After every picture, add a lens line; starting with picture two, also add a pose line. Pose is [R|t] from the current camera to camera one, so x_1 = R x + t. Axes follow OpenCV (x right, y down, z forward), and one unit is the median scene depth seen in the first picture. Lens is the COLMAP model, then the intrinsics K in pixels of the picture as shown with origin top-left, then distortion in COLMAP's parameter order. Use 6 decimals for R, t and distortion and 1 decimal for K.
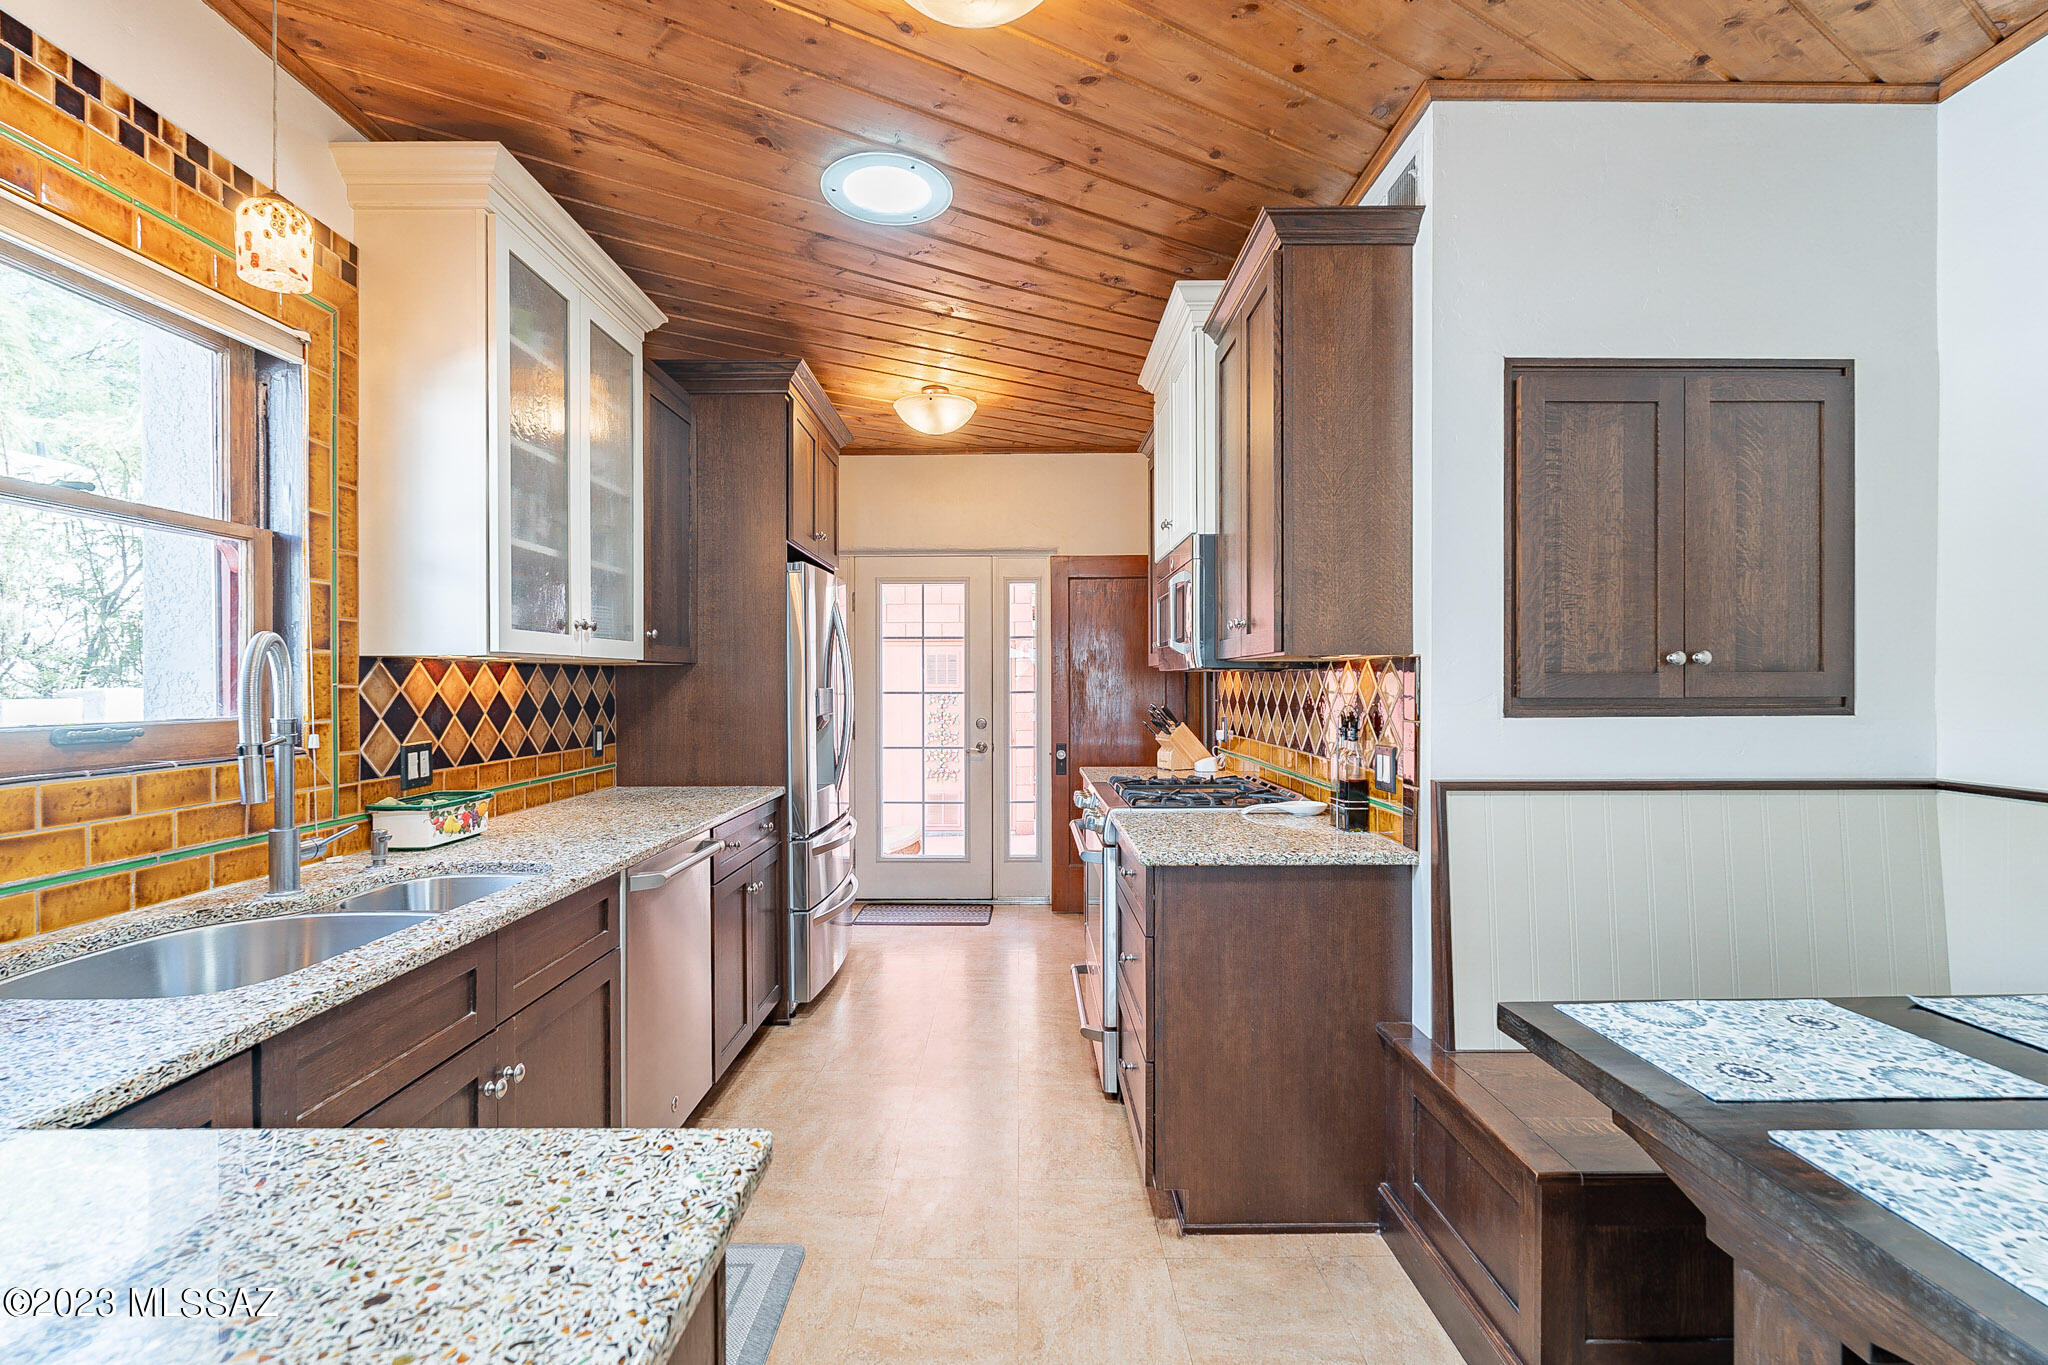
lens RADIAL K [[911.3, 0, 1014.8], [0, 911.3, 681.7], [0, 0, 1]] dist [-0.001959, 0.001740]
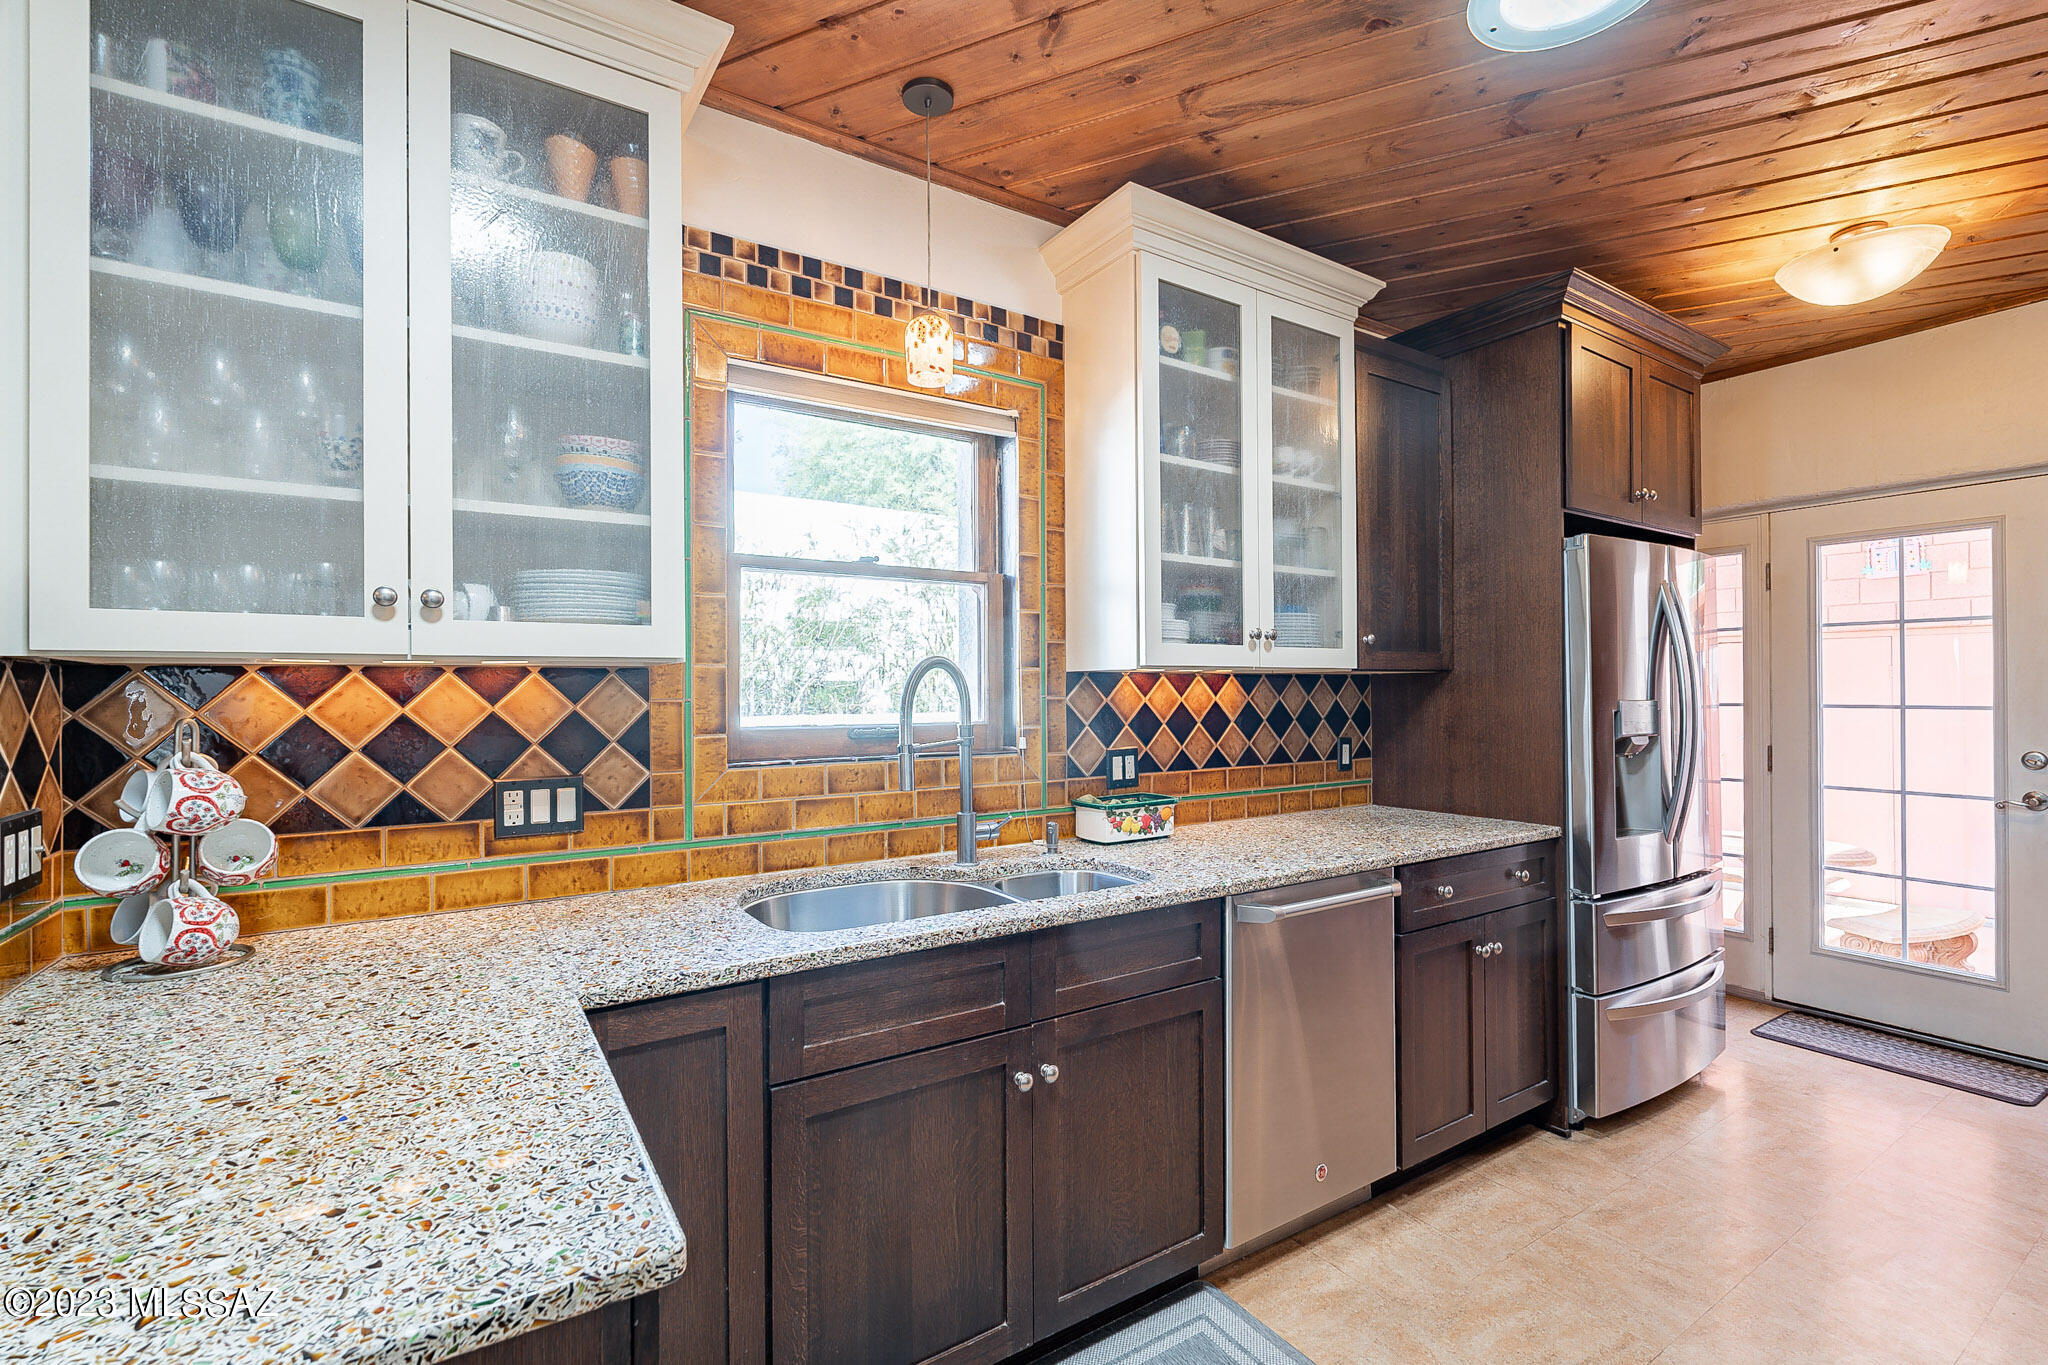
lens RADIAL K [[911.3, 0, 1023.4], [0, 911.3, 685.1], [0, 0, 1]] dist [-0.001959, 0.001740]
pose [[0.545160, -0.005100, -0.838317, 0.234434], [0.004005, 0.999986, -0.003479, -0.007404], [0.838323, -0.001461, 0.545173, 0.308465]]
